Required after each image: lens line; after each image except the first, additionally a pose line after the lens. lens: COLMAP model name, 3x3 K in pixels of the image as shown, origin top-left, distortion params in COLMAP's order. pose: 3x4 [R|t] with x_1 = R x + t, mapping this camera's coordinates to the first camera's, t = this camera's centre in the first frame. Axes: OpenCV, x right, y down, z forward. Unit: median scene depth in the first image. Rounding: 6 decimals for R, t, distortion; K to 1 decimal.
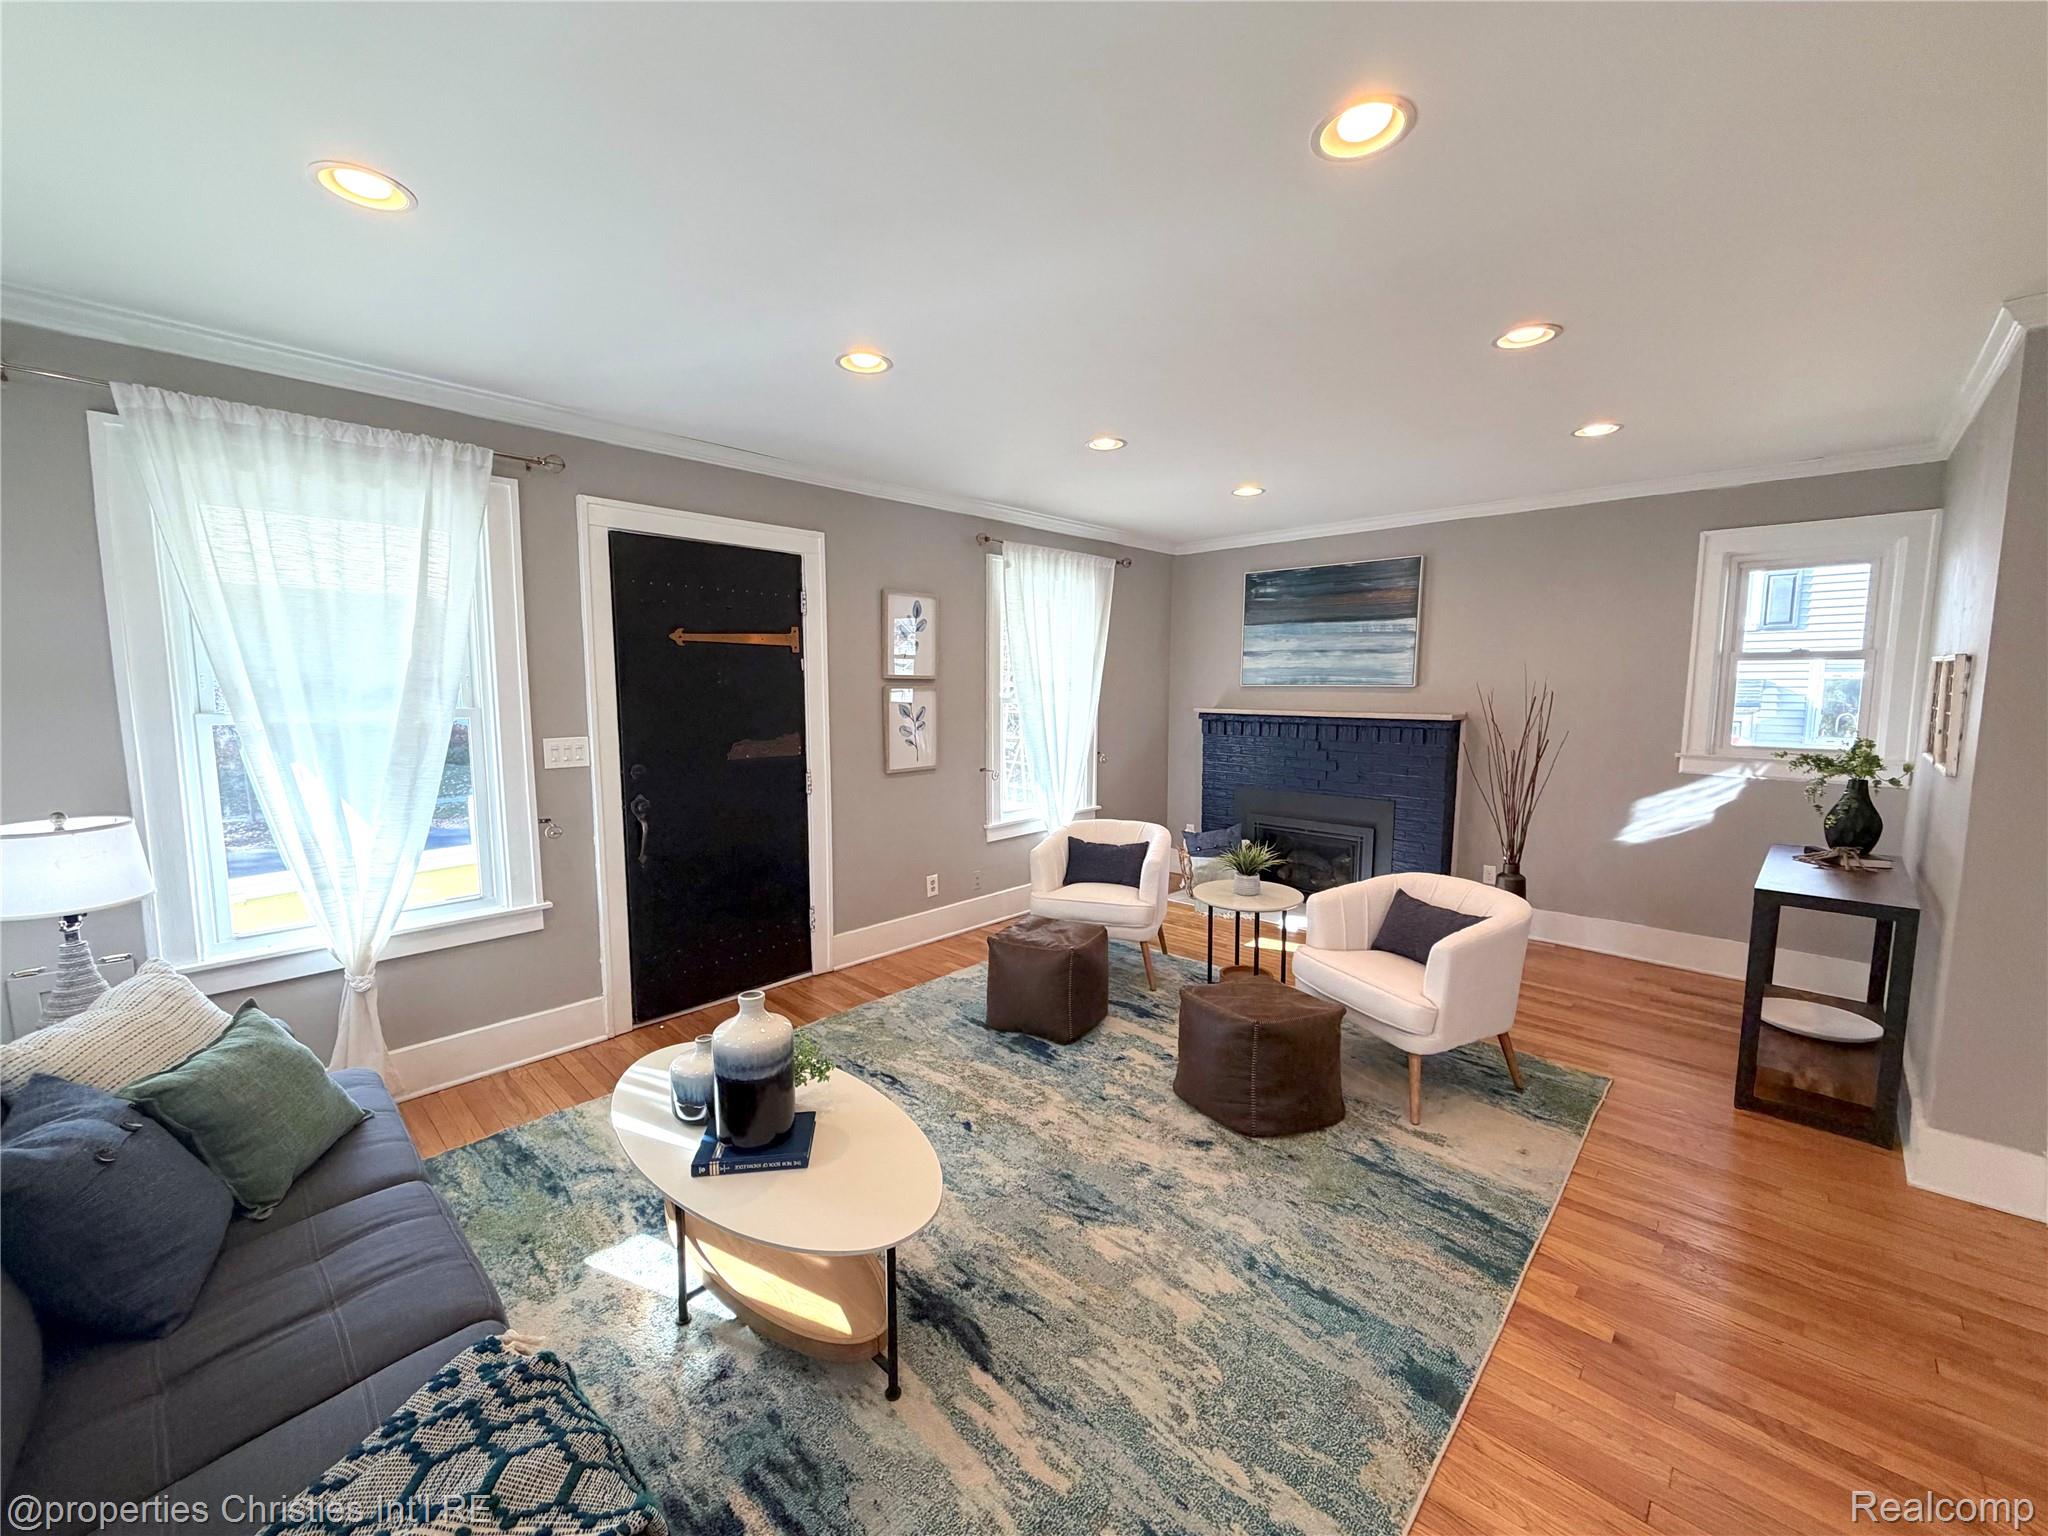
lens RADIAL K [[813.6, 0, 1018.5], [0, 813.6, 768.4], [0, 0, 1]] dist [-0.000861, -0.000247]
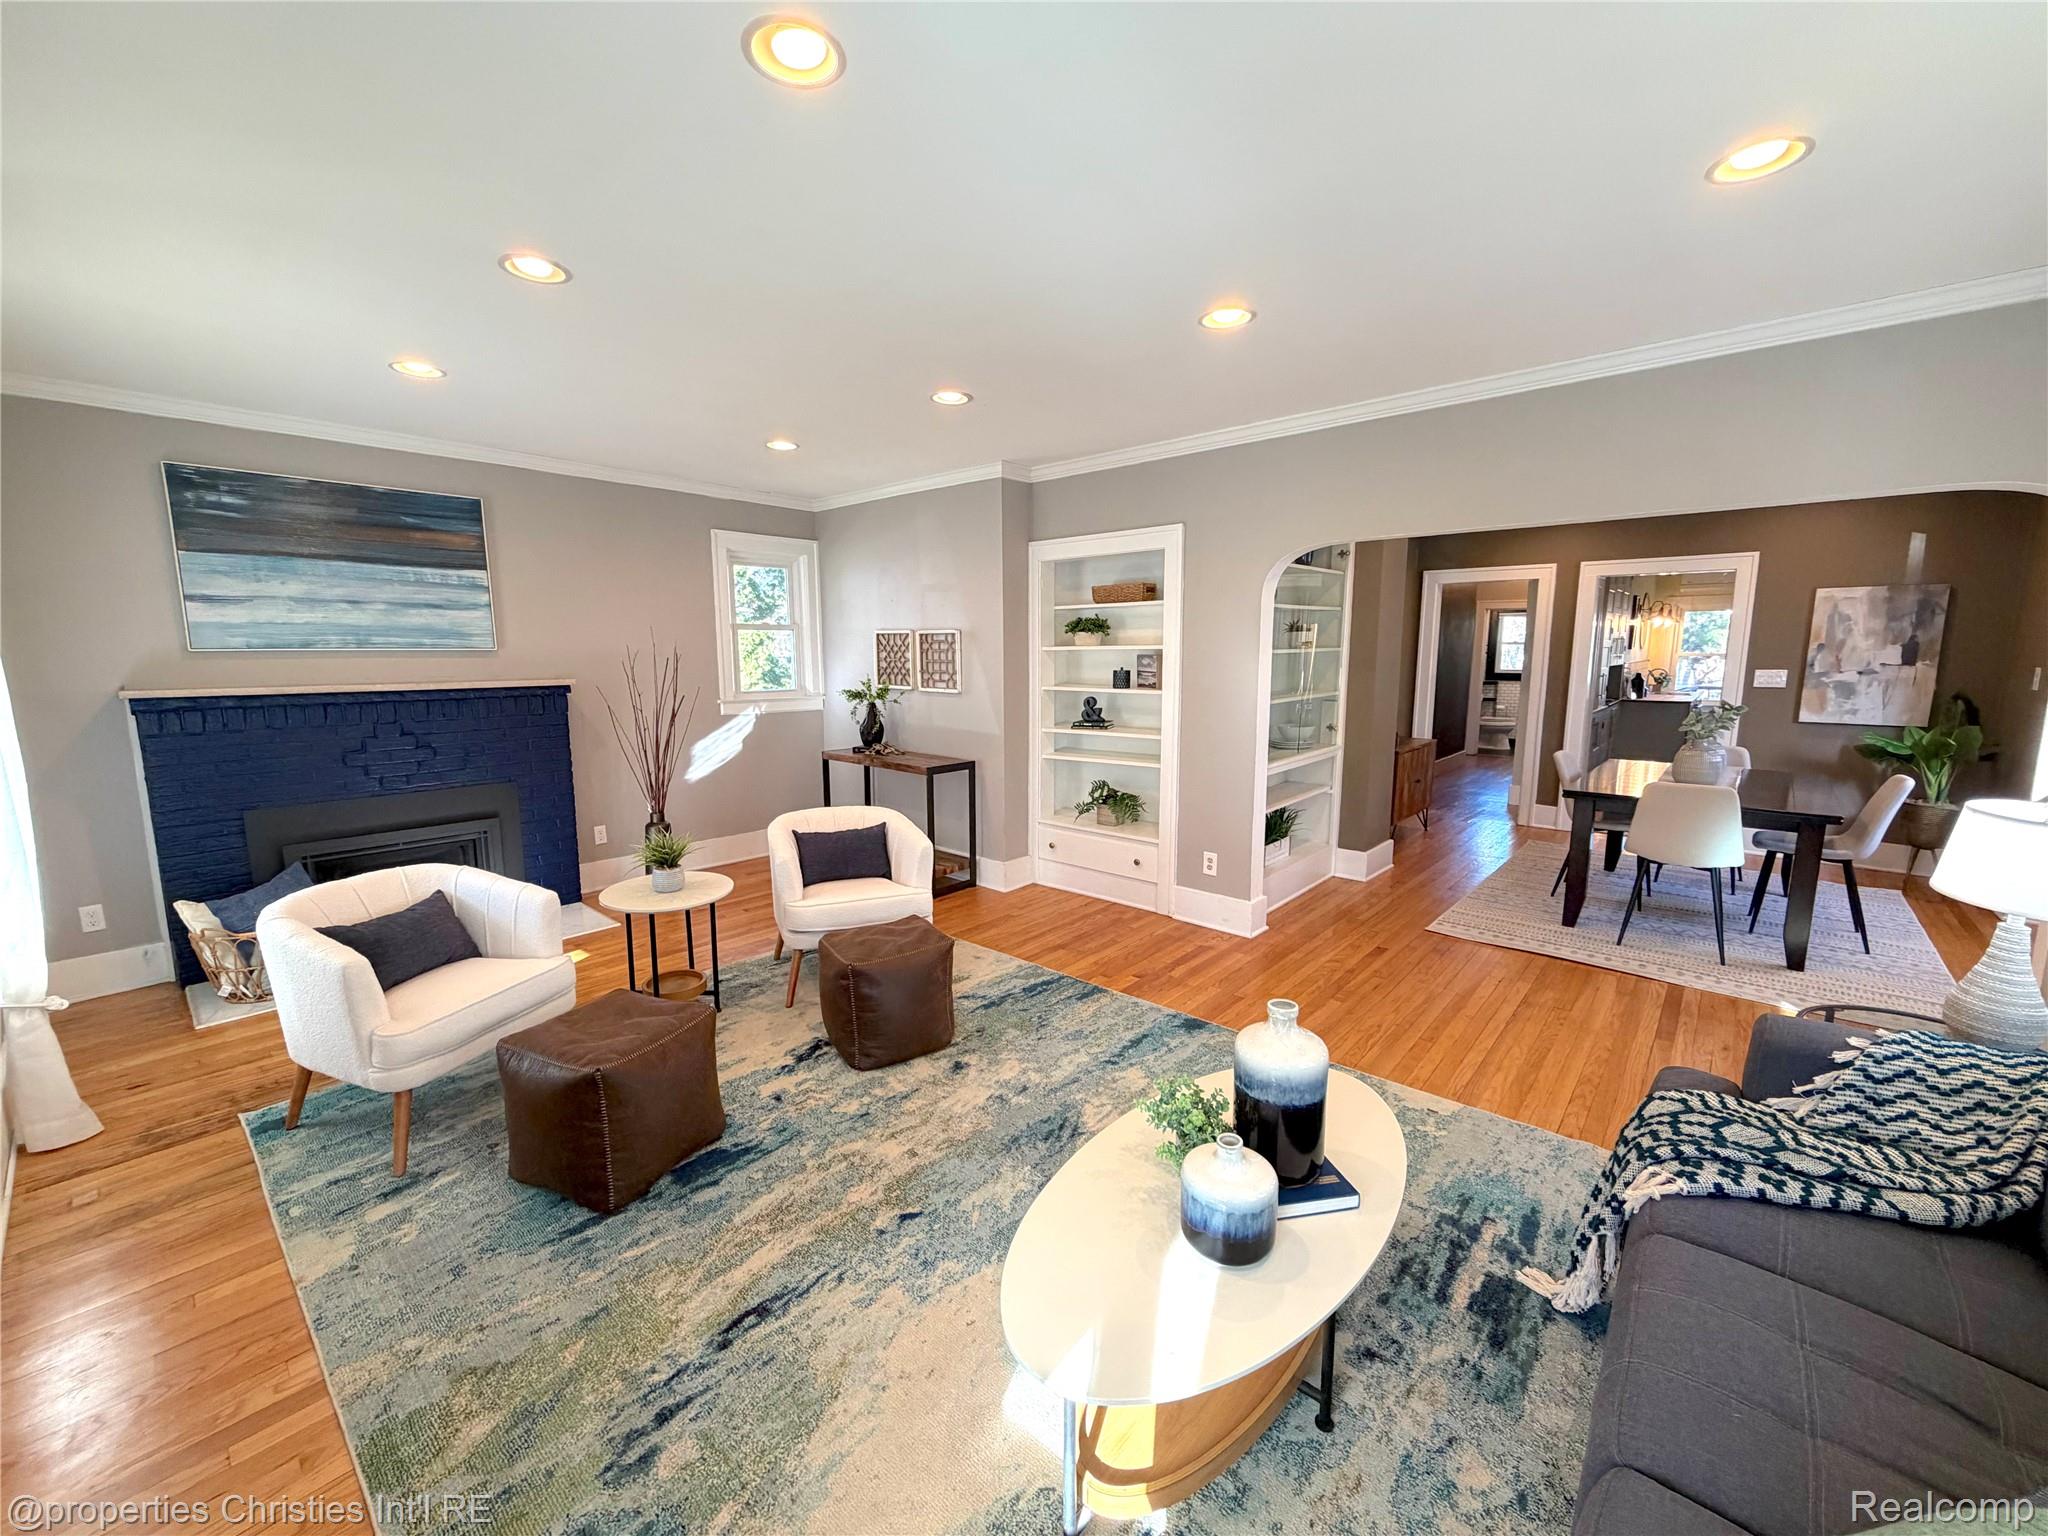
lens RADIAL K [[812.0, 0, 1017.6], [0, 812.0, 769.3], [0, 0, 1]] dist [-0.002277, 0.000226]
pose [[-0.038708, -0.147272, 0.988338, -0.703381], [0.107860, 0.982685, 0.150654, -0.076095], [-0.993412, 0.112434, -0.022153, 0.795903]]
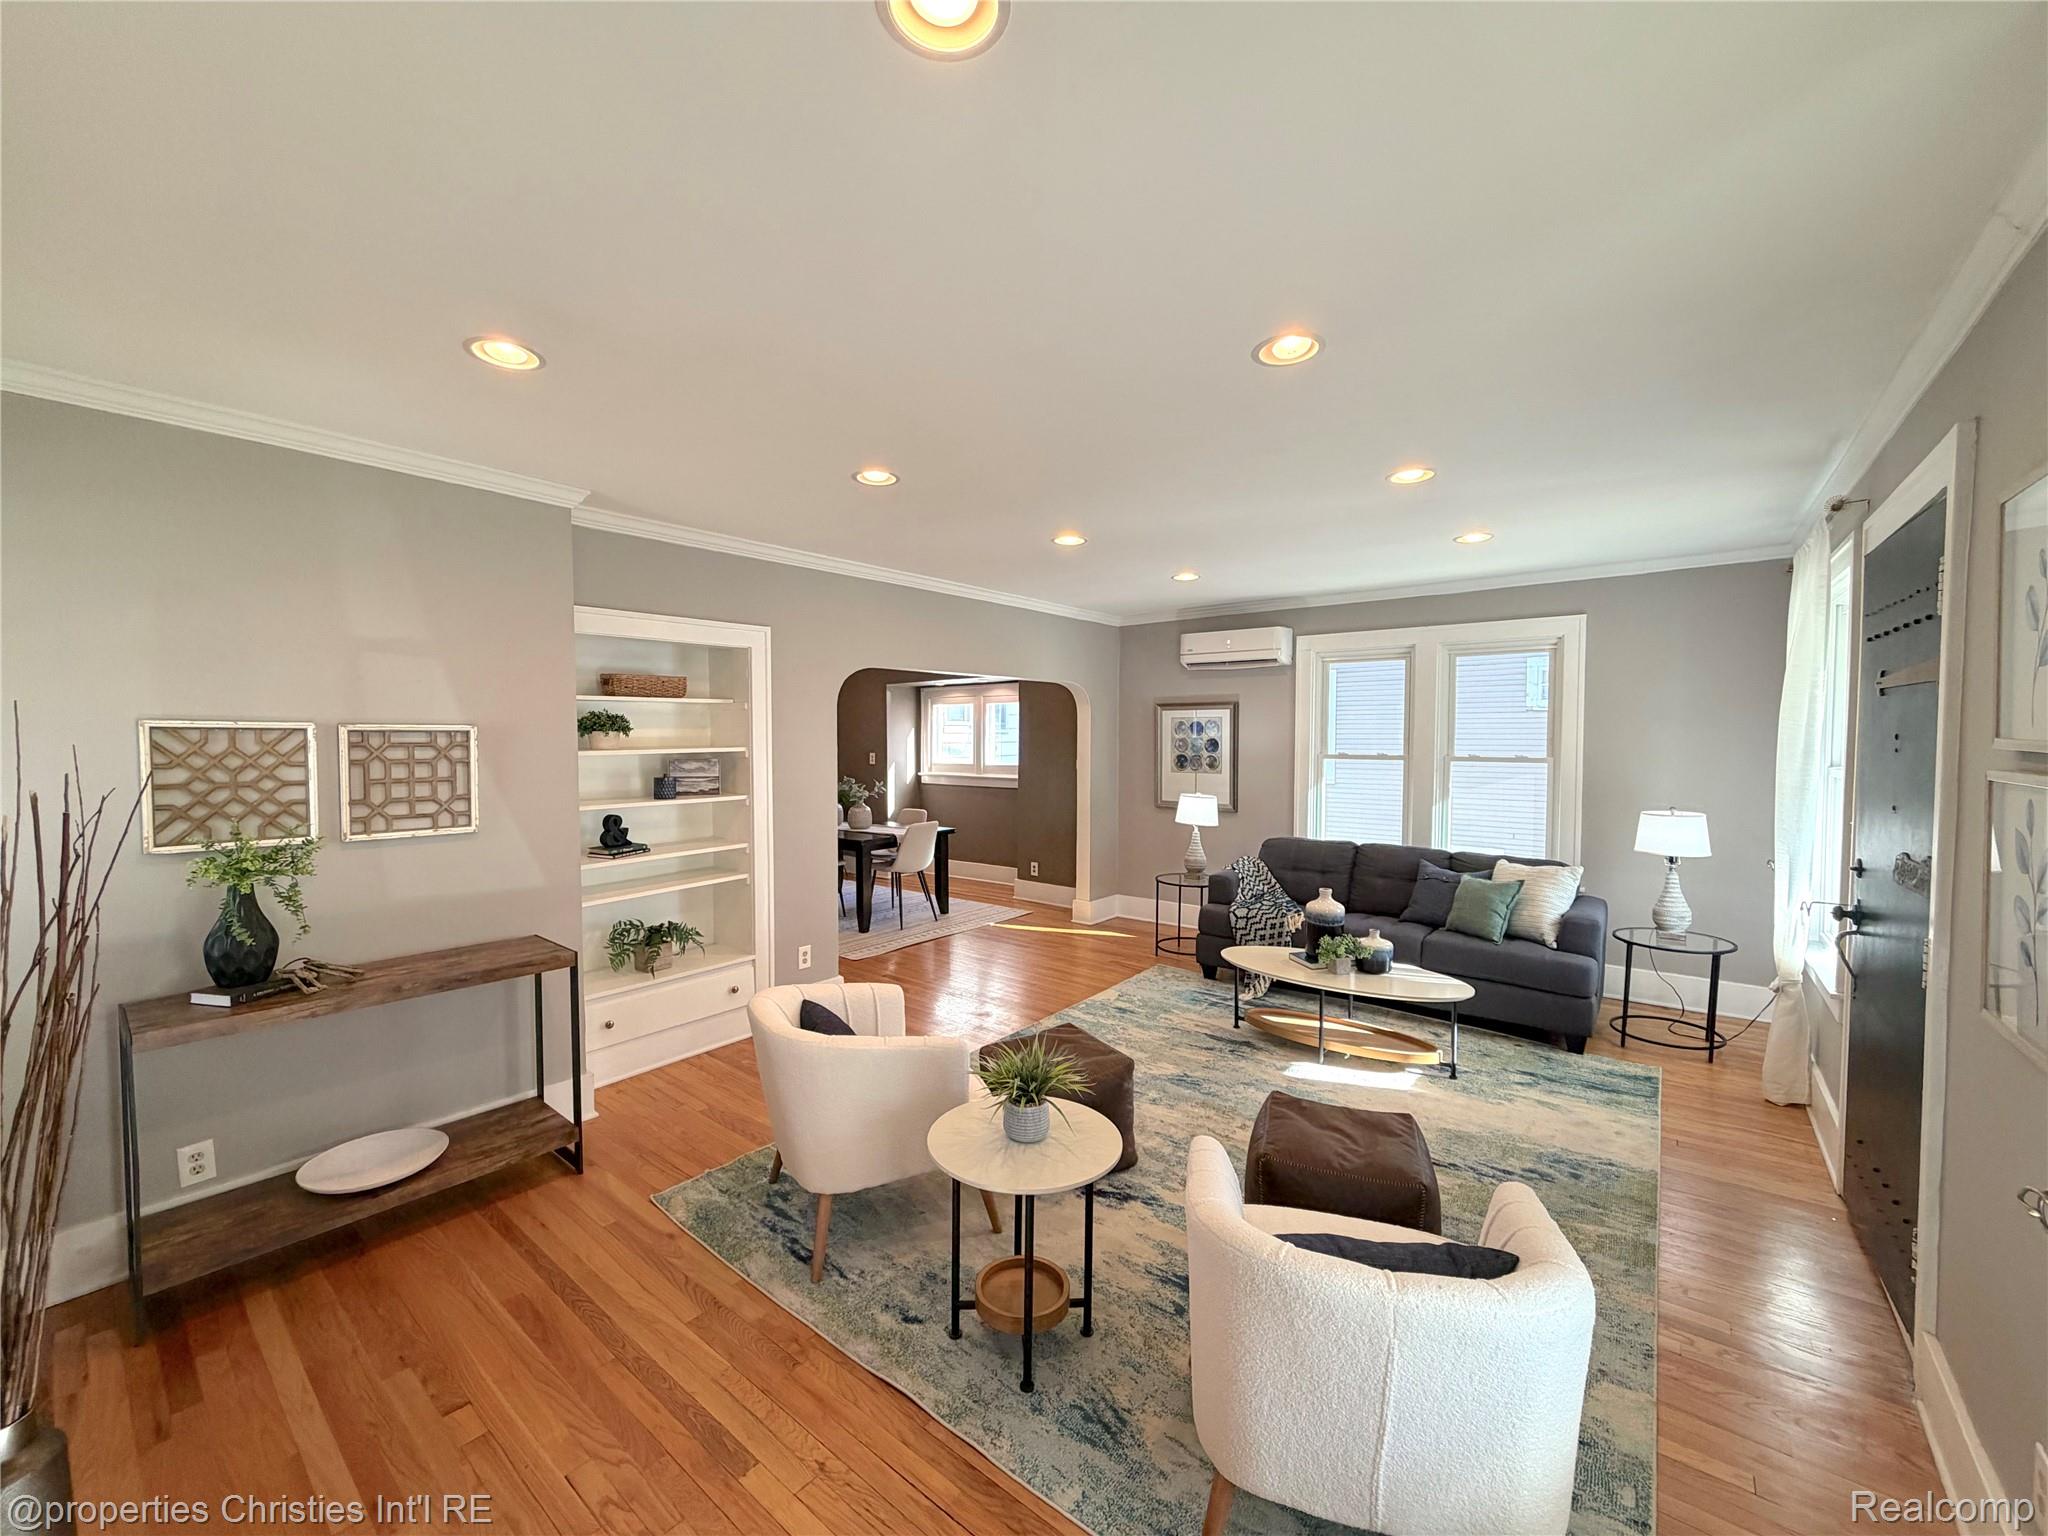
lens RADIAL K [[812.0, 0, 1017.6], [0, 812.0, 769.3], [0, 0, 1]] dist [-0.002277, 0.000226]
pose [[-0.996340, 0.006311, -0.085243, 0.414279], [-0.006319, 0.989104, 0.147081, -0.215606], [0.085242, 0.147081, -0.985445, 1.878363]]
